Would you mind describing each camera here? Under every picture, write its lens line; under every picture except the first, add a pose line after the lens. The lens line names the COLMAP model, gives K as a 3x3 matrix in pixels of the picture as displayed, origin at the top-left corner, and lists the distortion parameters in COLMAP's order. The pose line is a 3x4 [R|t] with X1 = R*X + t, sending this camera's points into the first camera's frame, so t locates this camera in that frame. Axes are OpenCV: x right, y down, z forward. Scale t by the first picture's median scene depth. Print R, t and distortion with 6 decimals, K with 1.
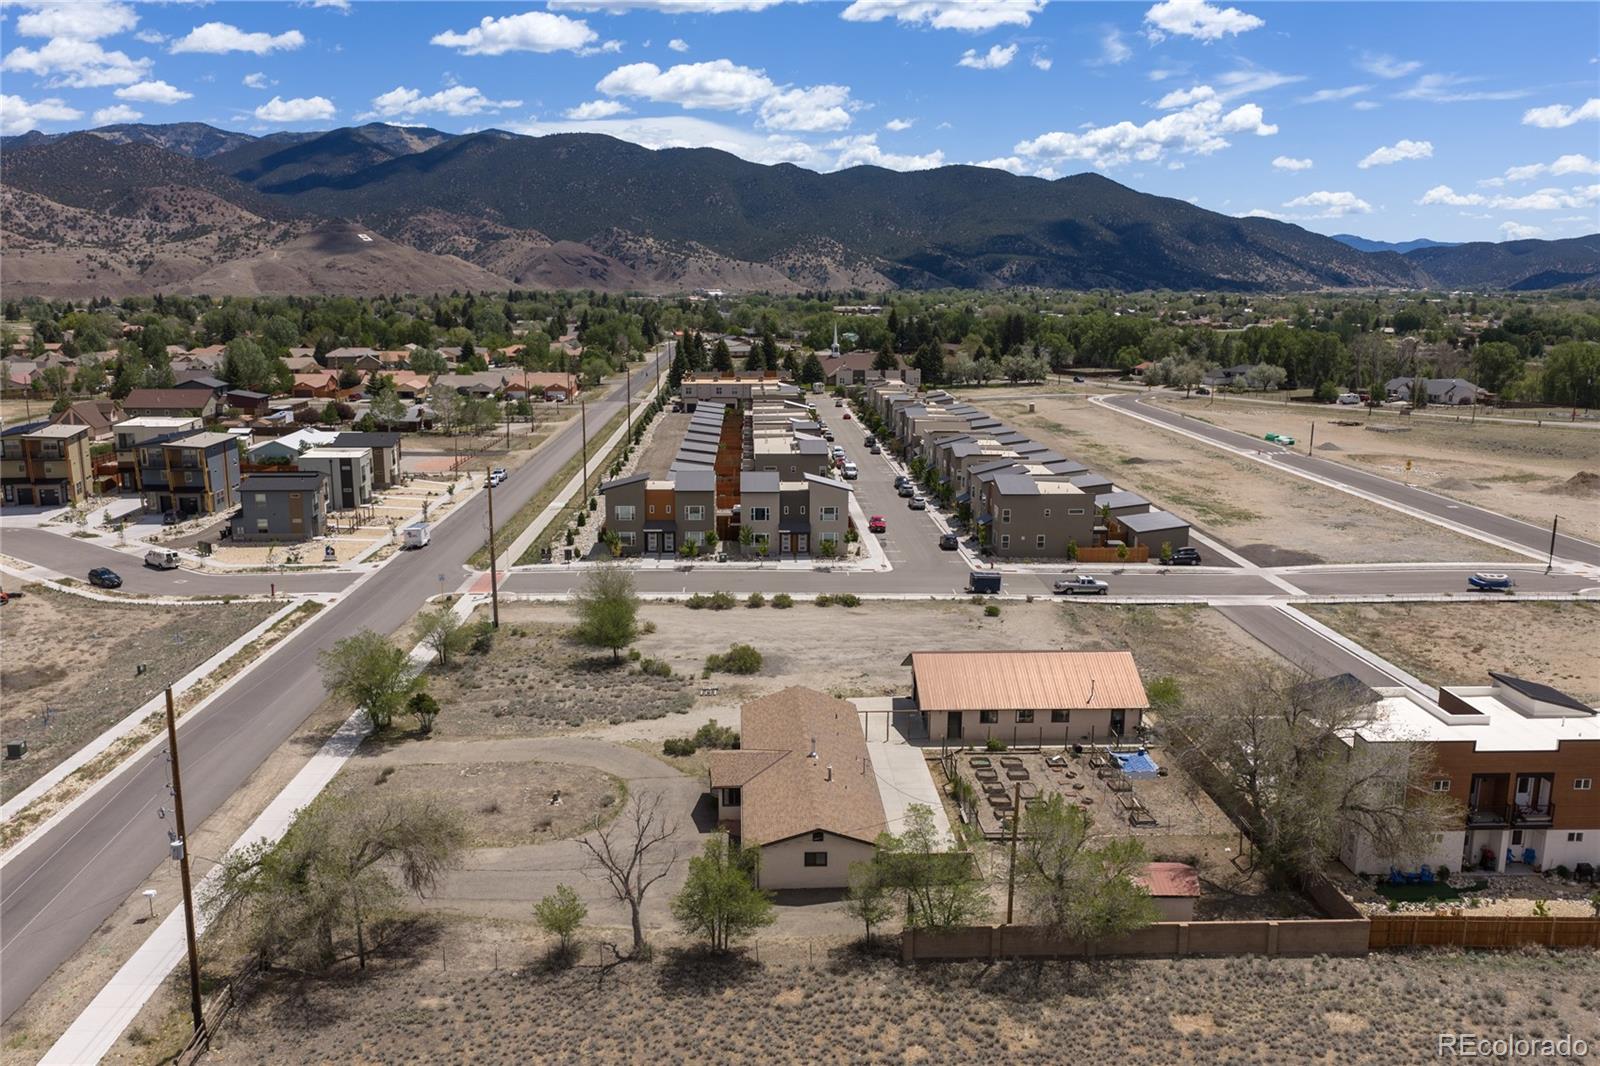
lens RADIAL K [[1306.8, 0, 796.7], [0, 1306.8, 582.4], [0, 0, 1]] dist [0.033780, -0.080050]
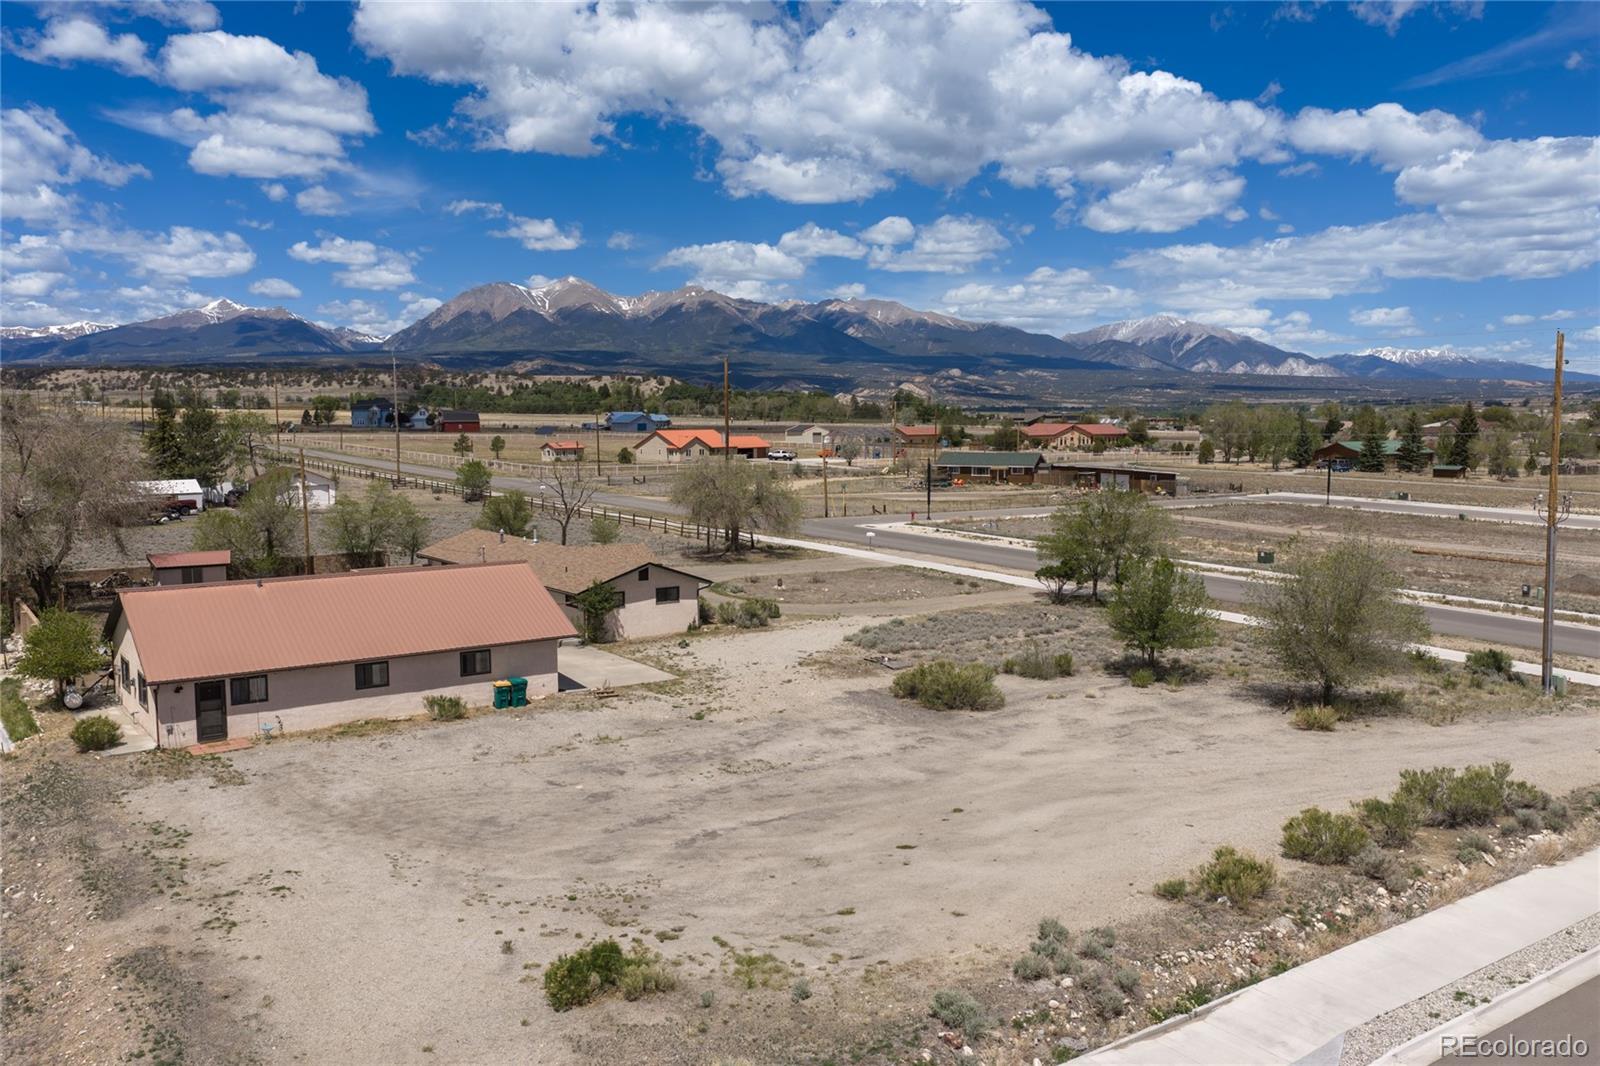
lens RADIAL K [[1318.8, 0, 797.4], [0, 1318.8, 531.6], [0, 0, 1]] dist [0.011943, -0.016469]
pose [[-0.845245, 0.047395, -0.532274, 0.280146], [-0.127658, 0.949311, 0.287249, -0.138346], [0.518907, 0.310745, -0.796350, 1.417142]]
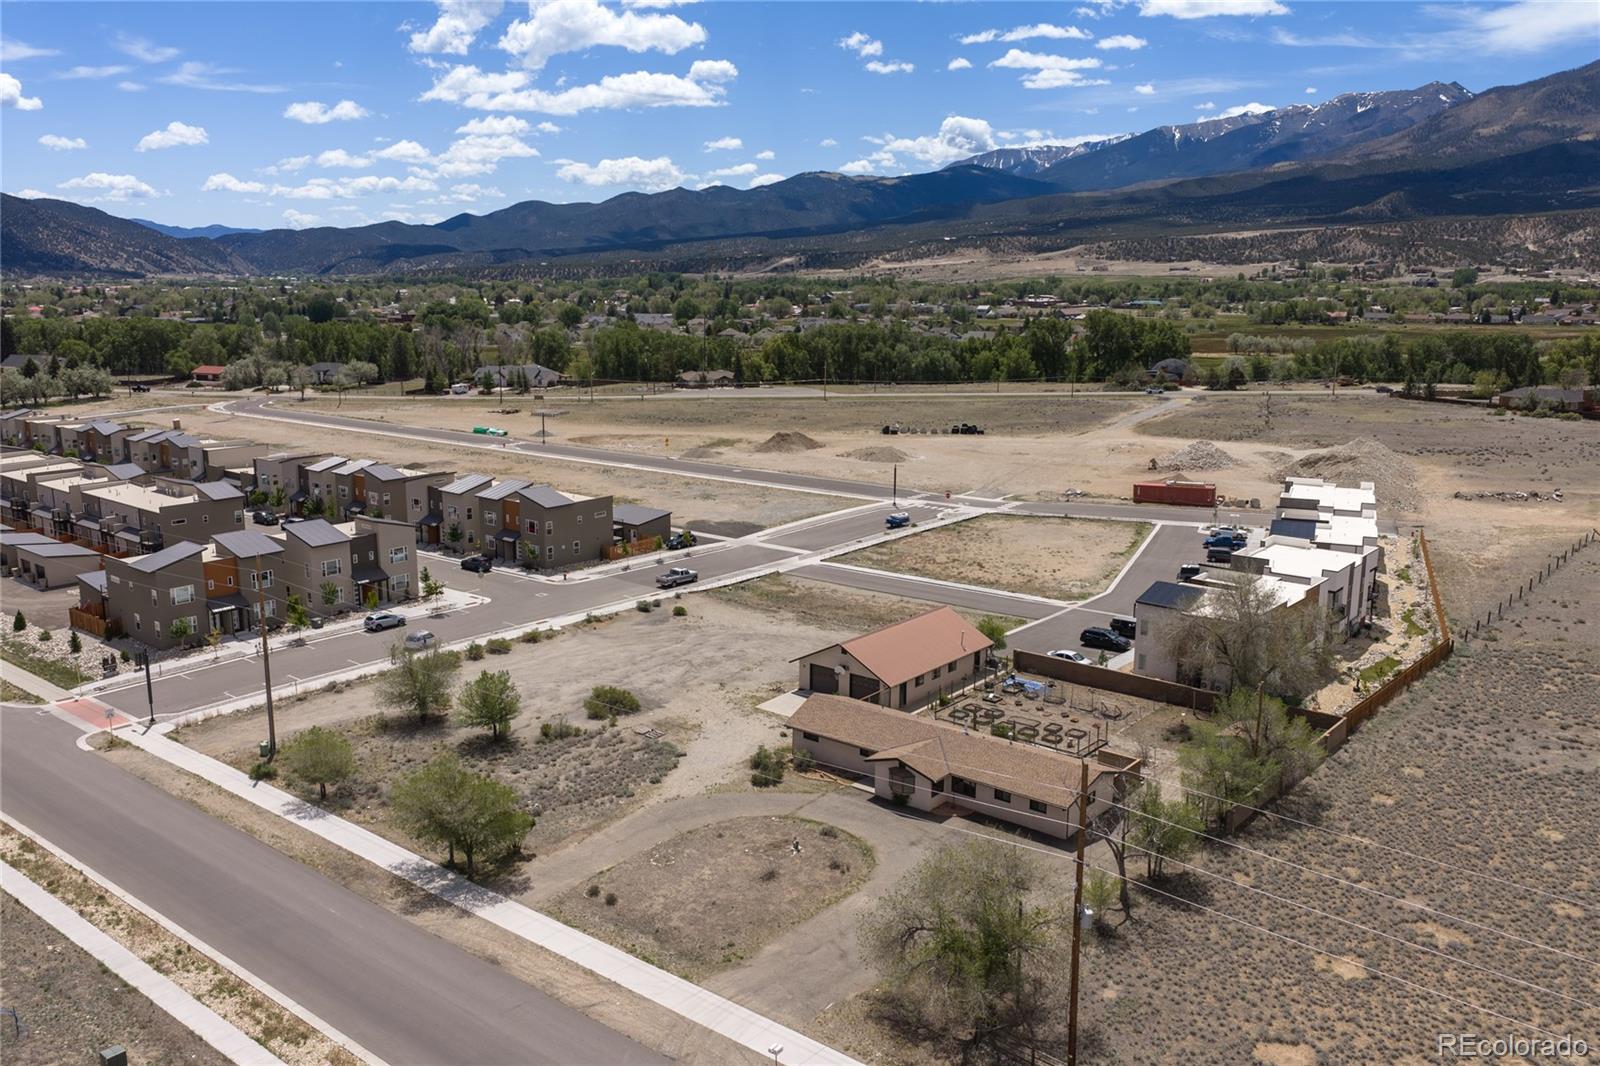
lens RADIAL K [[1318.8, 0, 797.4], [0, 1318.8, 531.6], [0, 0, 1]] dist [0.011943, -0.016469]
pose [[0.670345, -0.154180, 0.725855, -0.684465], [0.174302, 0.983525, 0.047940, -0.094399], [-0.721288, 0.094382, 0.686175, 0.215317]]
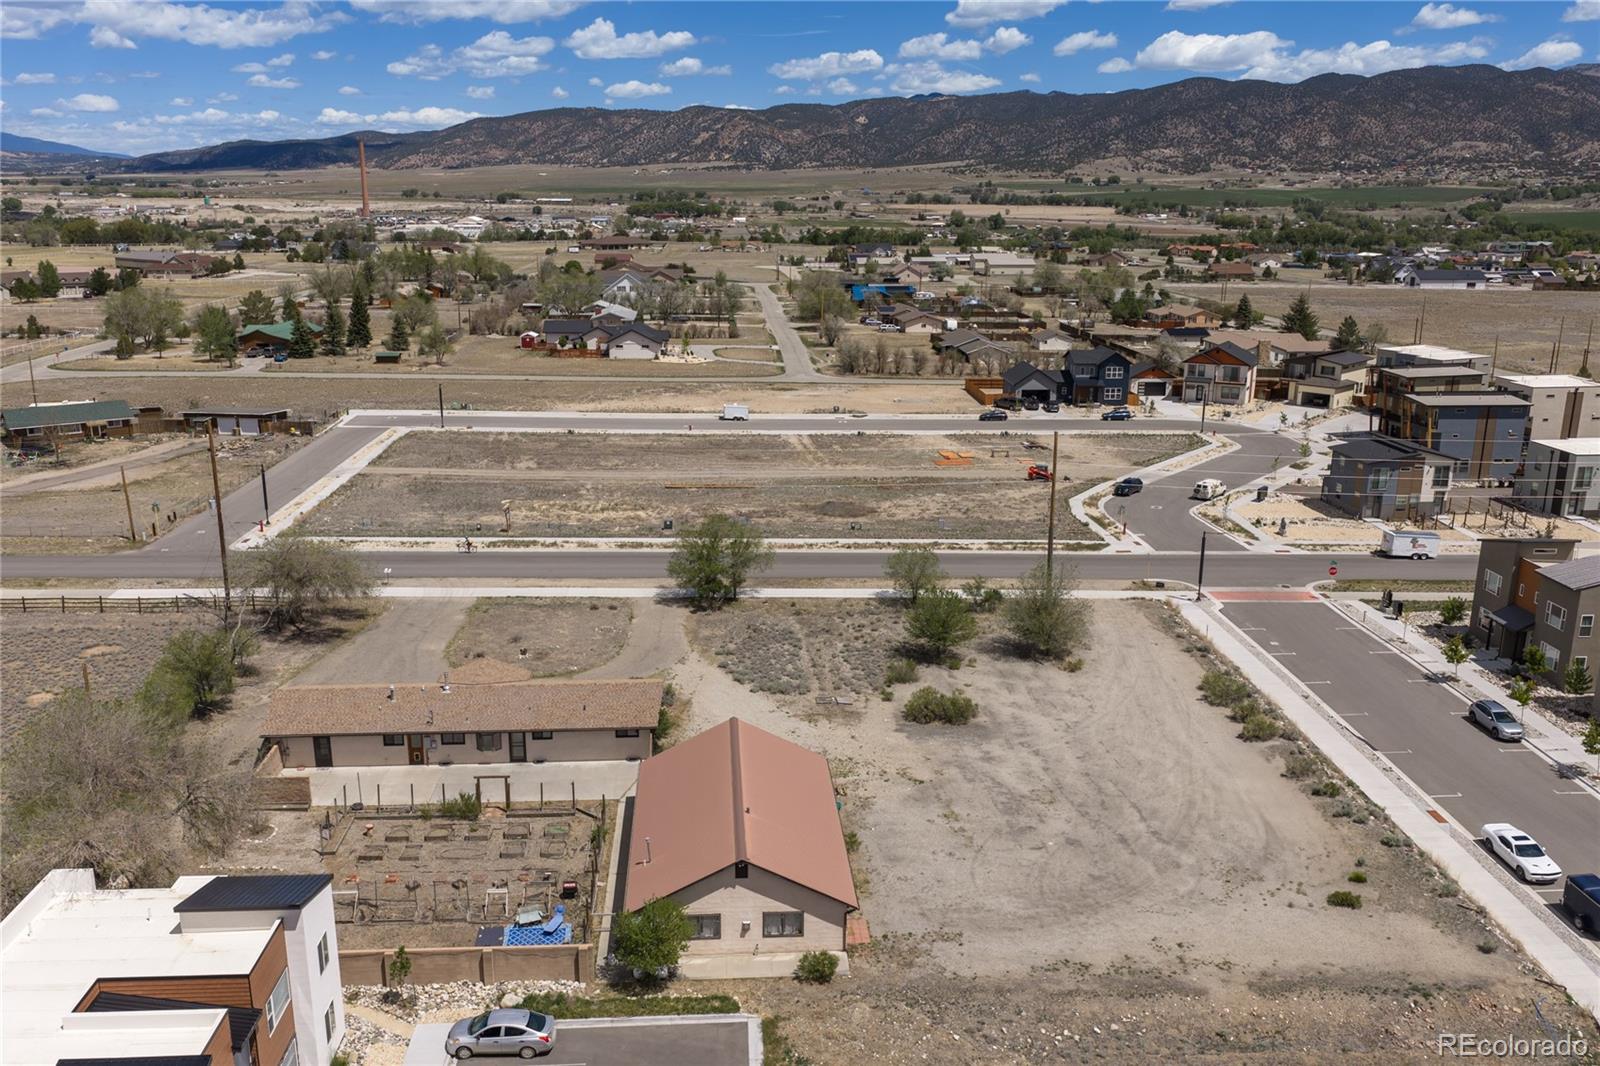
lens RADIAL K [[1306.8, 0, 796.7], [0, 1306.8, 582.4], [0, 0, 1]] dist [0.033780, -0.080050]
pose [[0.014662, 0.288369, -0.957407, 0.733192], [-0.240535, 0.930409, 0.276553, -0.222130], [0.970530, 0.226236, 0.083004, 0.874007]]
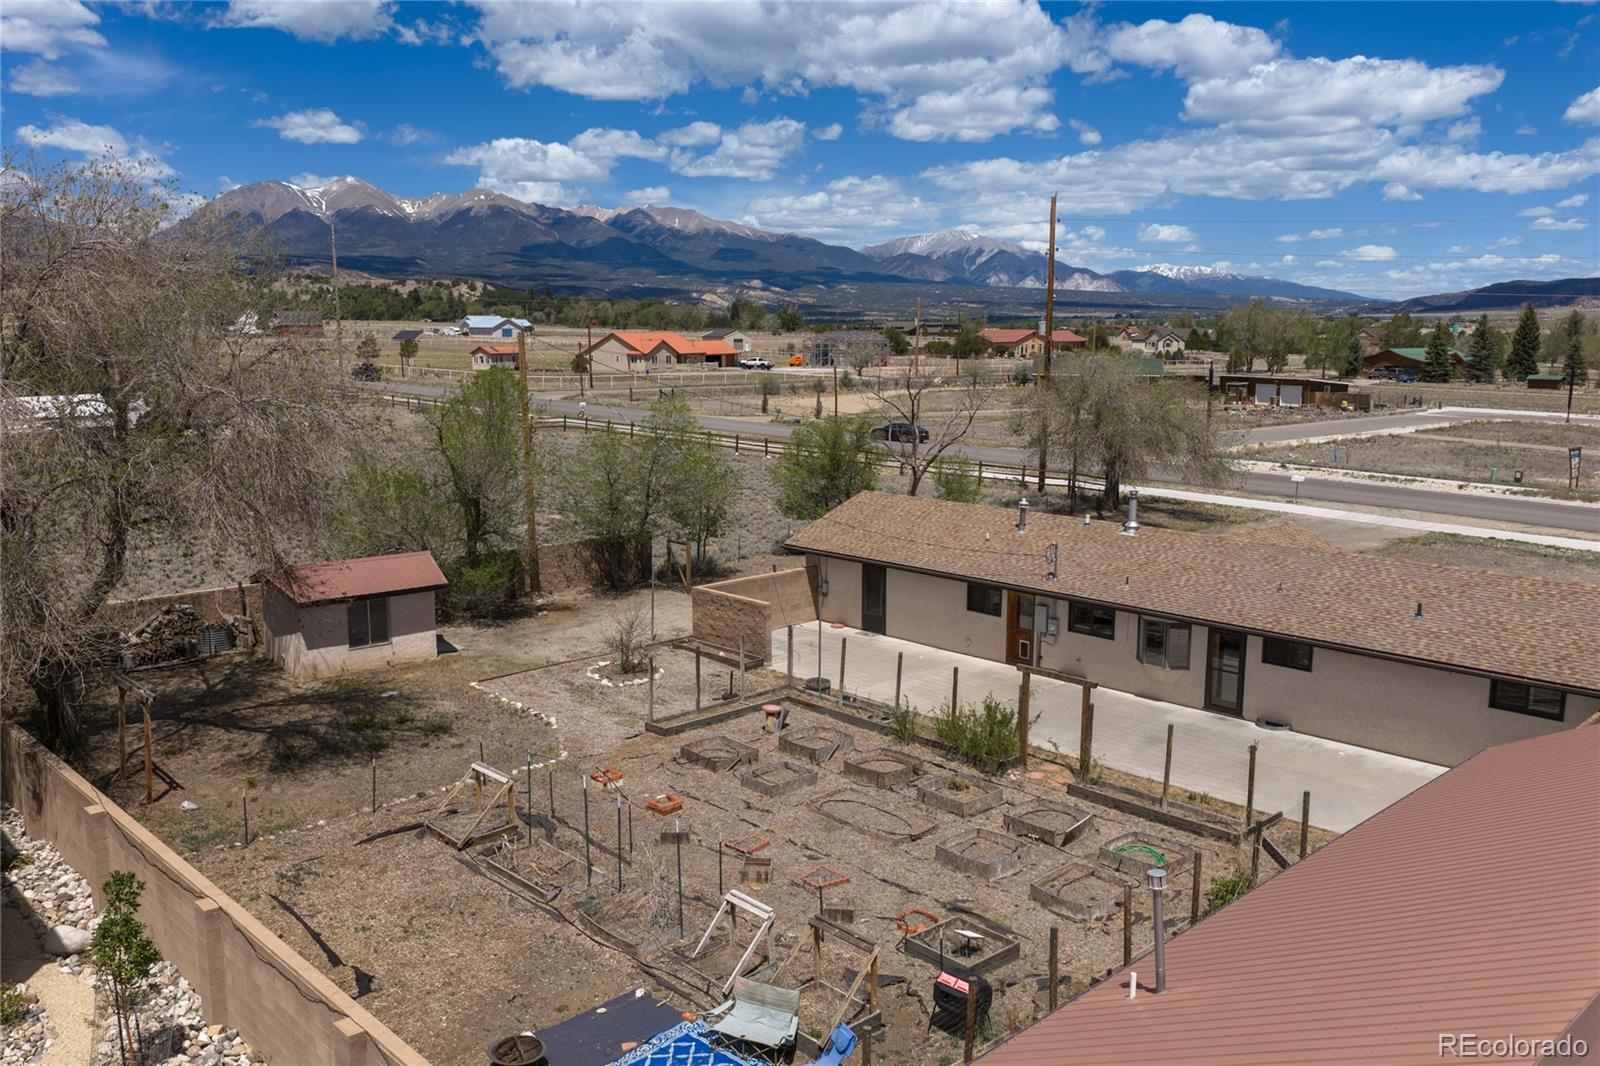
lens RADIAL K [[1306.8, 0, 796.7], [0, 1306.8, 582.4], [0, 0, 1]] dist [0.033780, -0.080050]
pose [[-0.756010, 0.121172, -0.643246, 0.300848], [-0.162052, 0.917474, 0.363291, 0.001222], [0.634183, 0.378891, -0.673984, 0.933233]]
